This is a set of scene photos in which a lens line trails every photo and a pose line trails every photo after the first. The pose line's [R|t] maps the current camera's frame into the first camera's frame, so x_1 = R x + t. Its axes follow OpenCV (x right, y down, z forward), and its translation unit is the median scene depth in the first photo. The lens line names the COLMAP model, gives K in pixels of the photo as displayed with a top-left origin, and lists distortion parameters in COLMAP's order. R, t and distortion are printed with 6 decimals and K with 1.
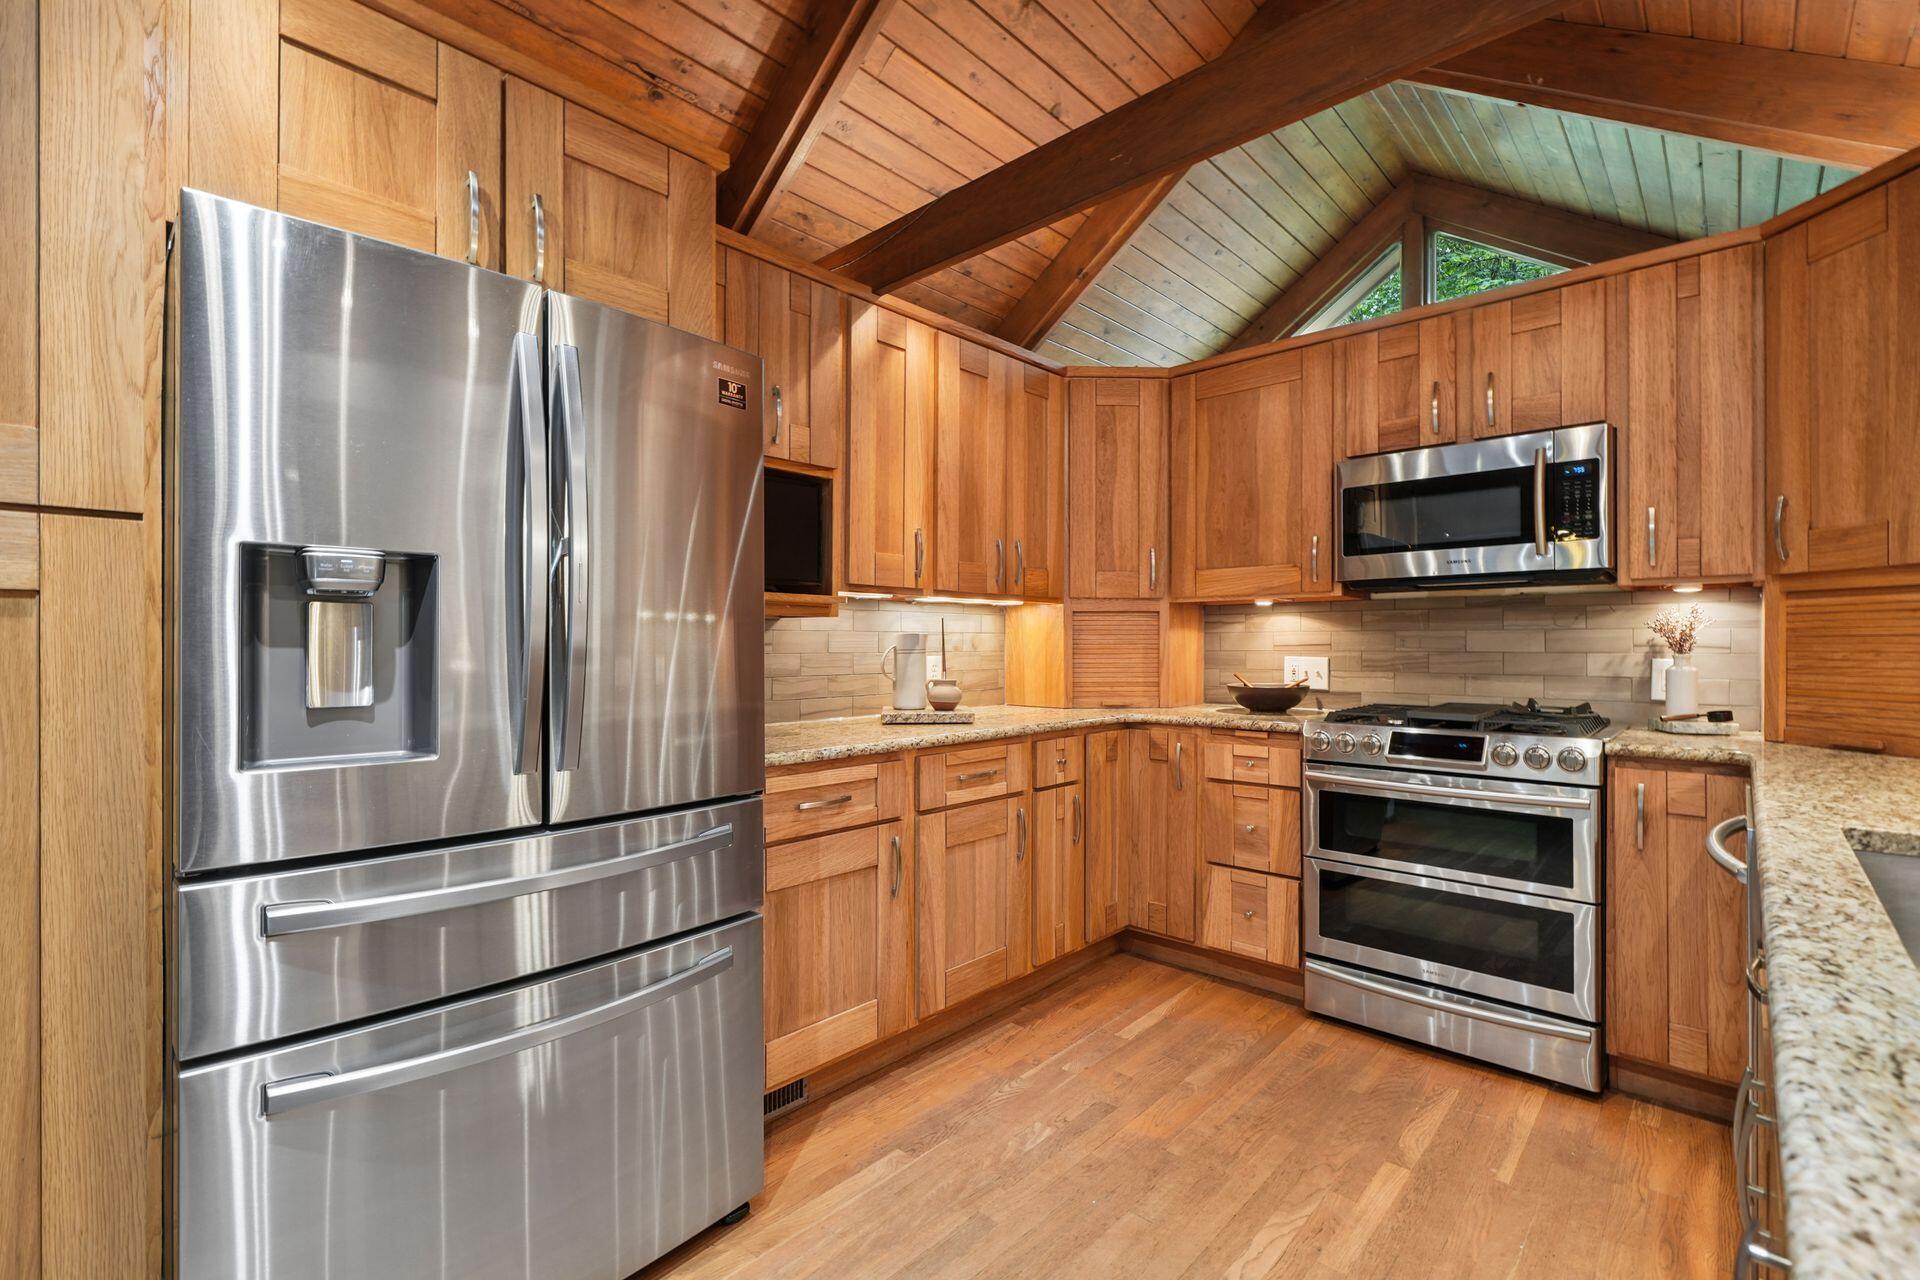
lens RADIAL K [[844.5, 0, 985.0], [0, 844.5, 643.6], [0, 0, 1]] dist [-0.000637, -0.000182]
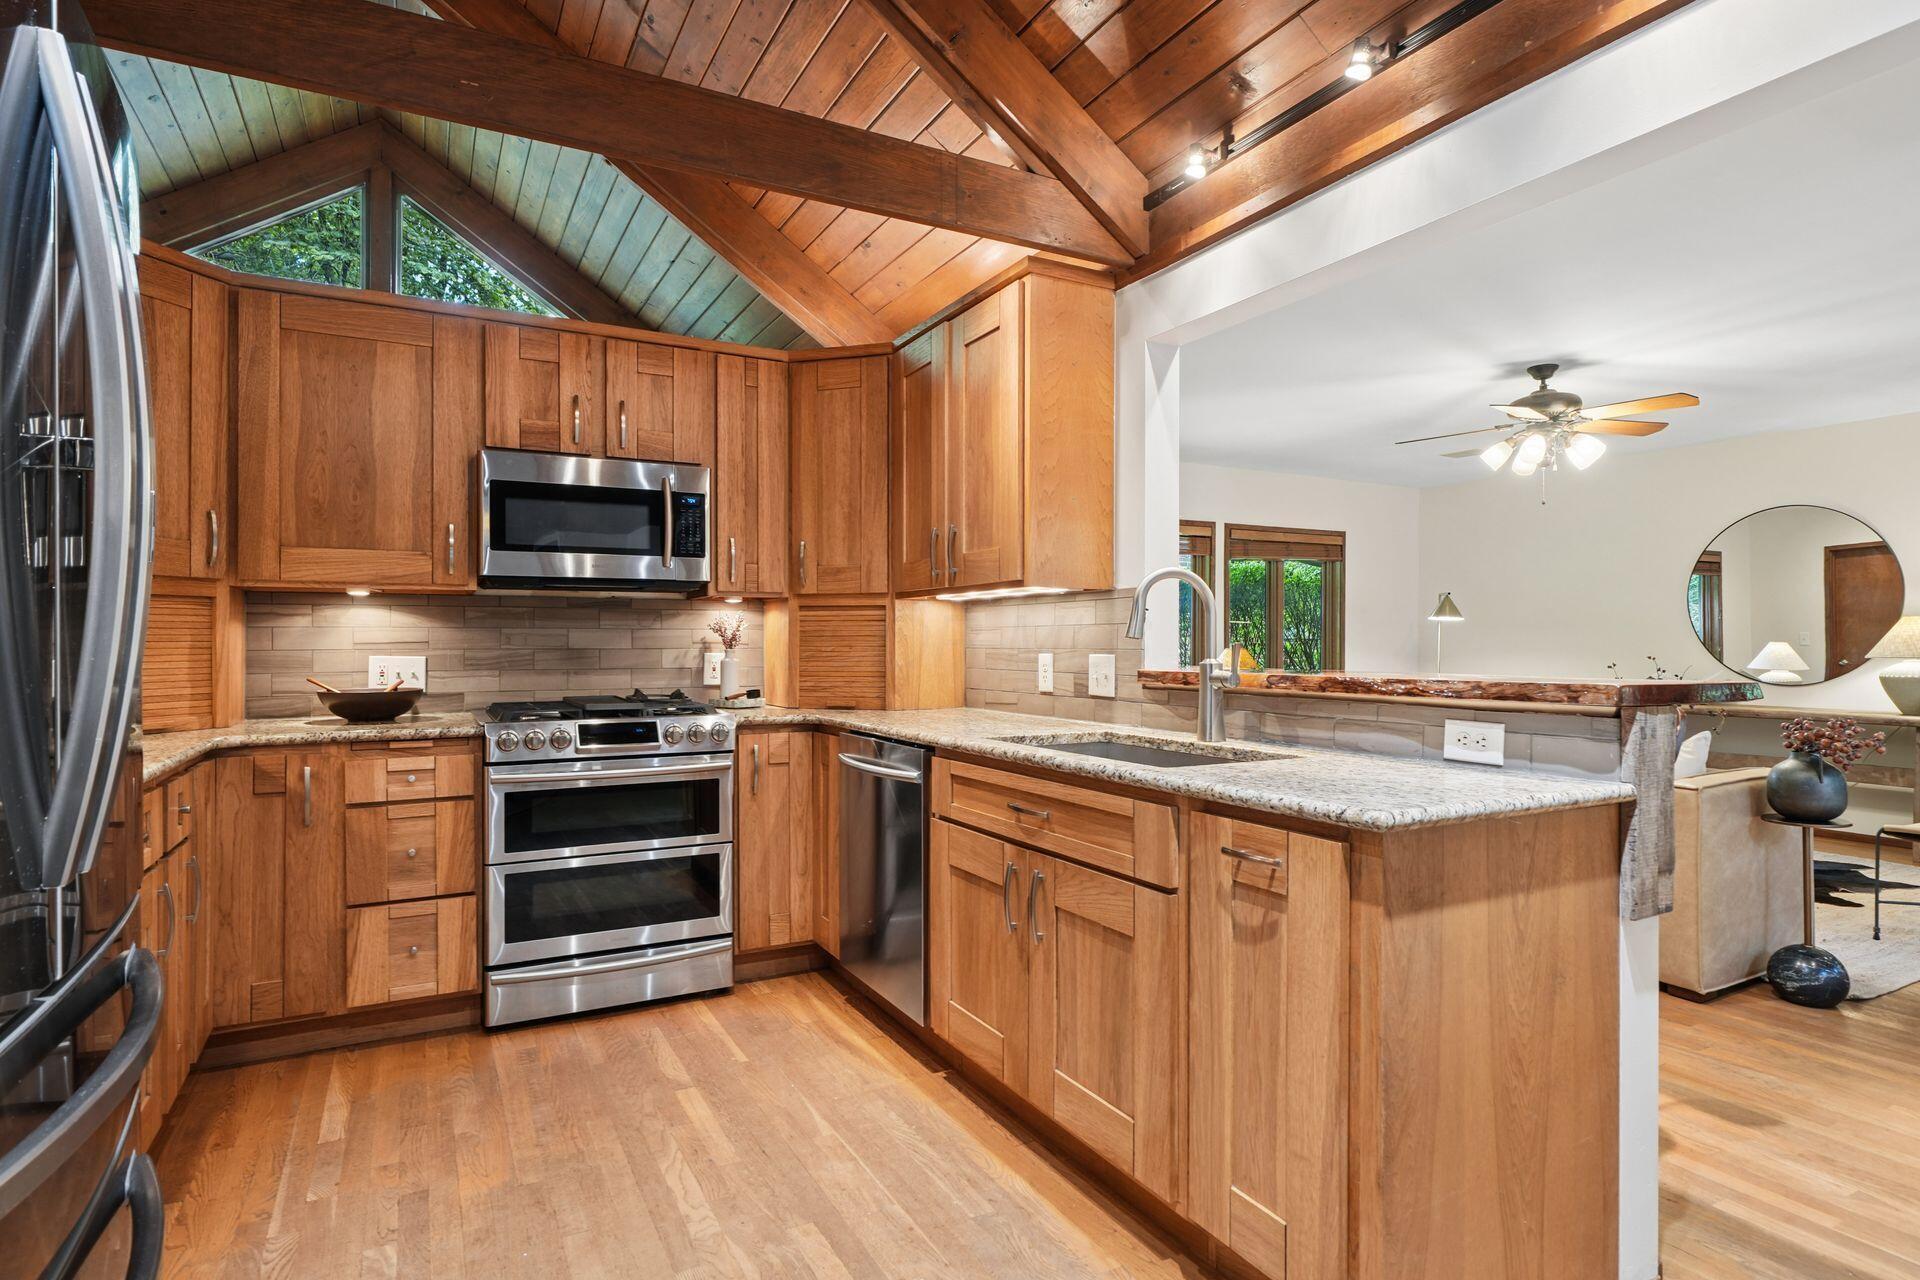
lens RADIAL K [[985.9, 0, 926.1], [0, 985.9, 645.3], [0, 0, 1]] dist [0.001340, -0.000015]
pose [[0.353307, -0.002599, 0.935504, -0.488518], [0.000583, 0.999997, 0.002558, 0.002529], [-0.935507, -0.000358, 0.353307, 0.152925]]
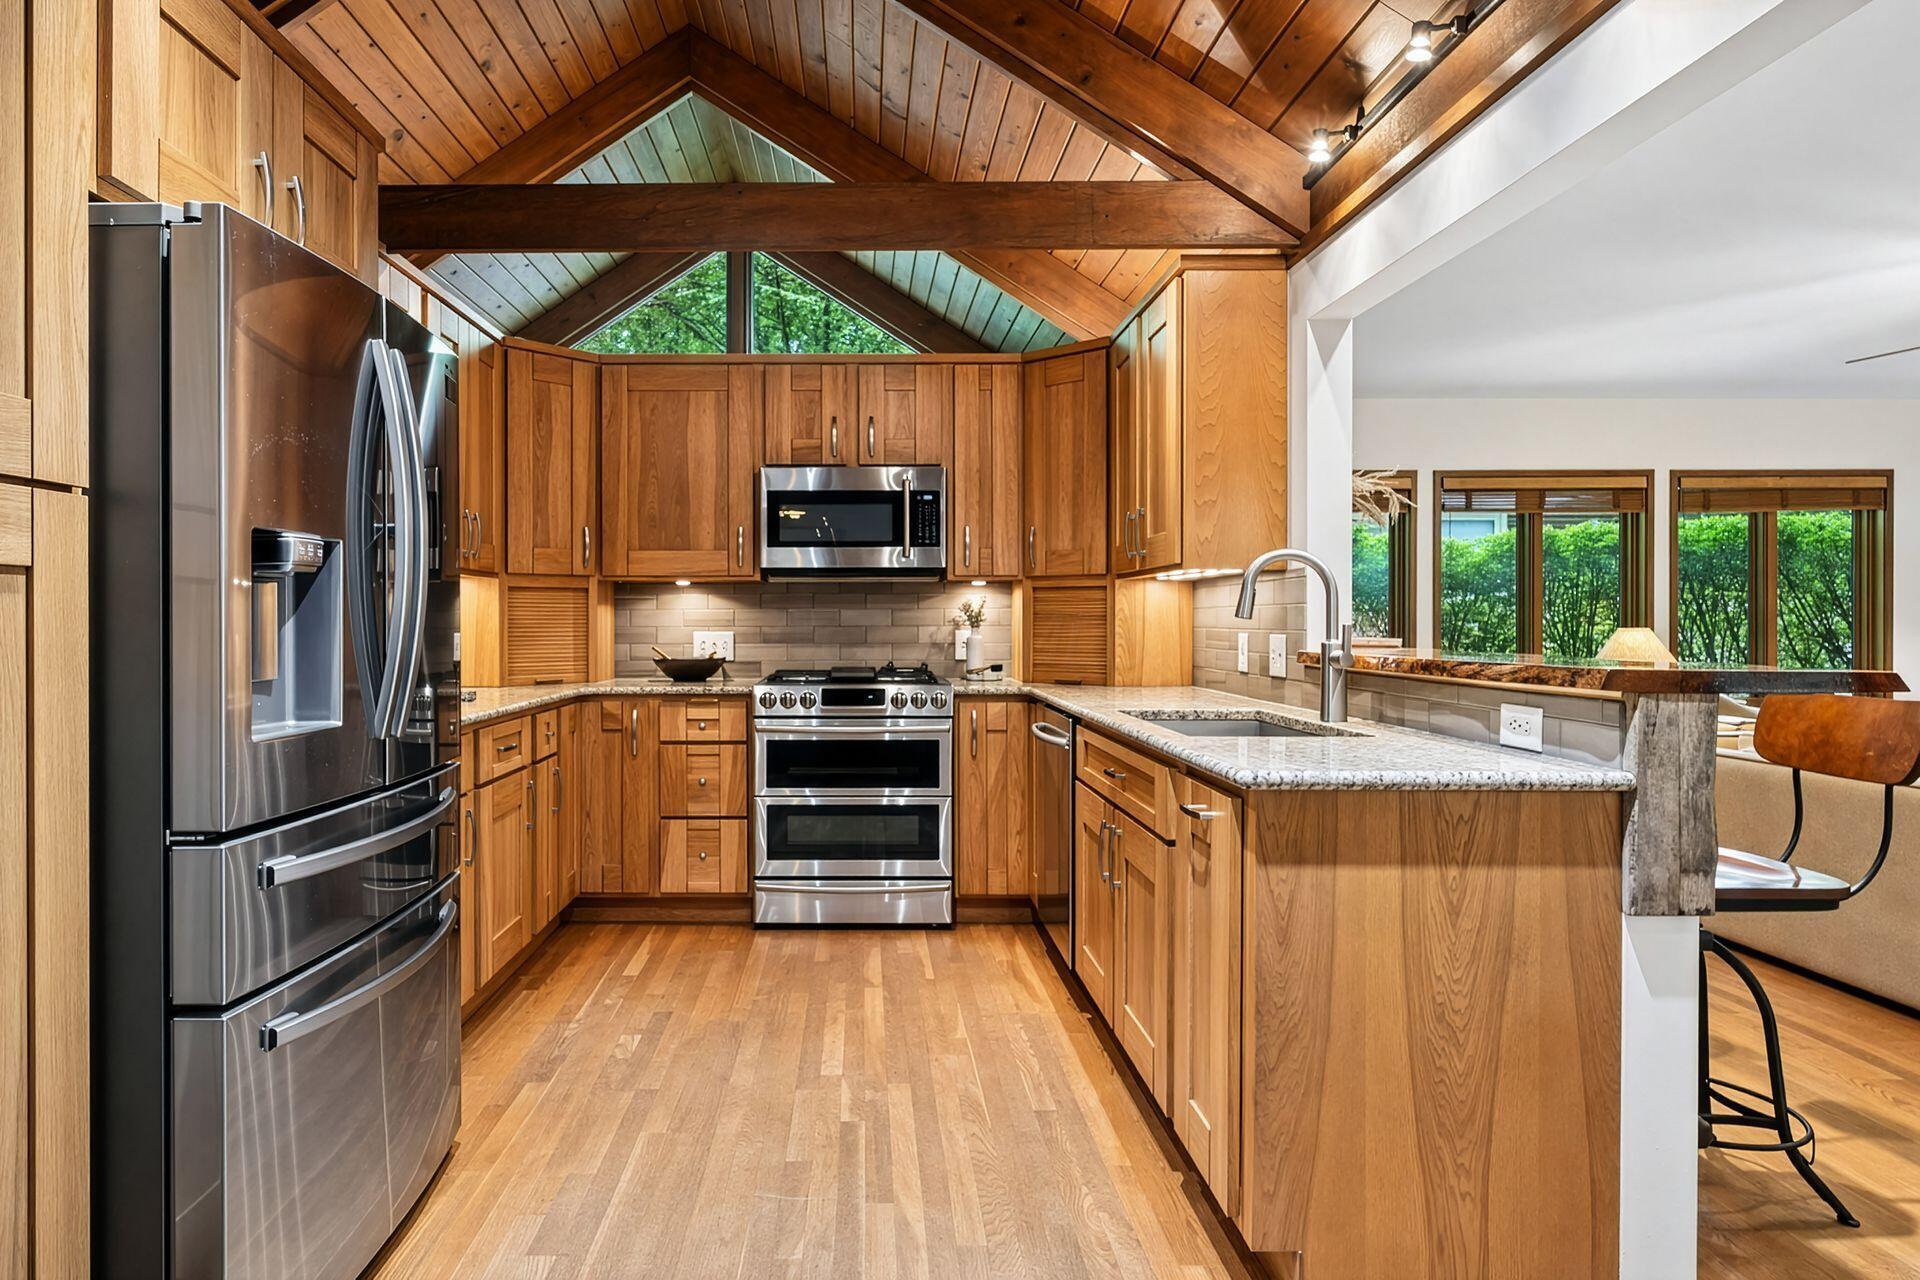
lens RADIAL K [[1068.1, 0, 851.1], [0, 1068.1, 617.4], [0, 0, 1]] dist [-0.001478, -0.000554]
pose [[0.748953, 0.001244, 0.662622, -0.535914], [-0.000423, 0.999999, -0.001399, -0.001713], [-0.662623, 0.000768, 0.748953, -0.235215]]
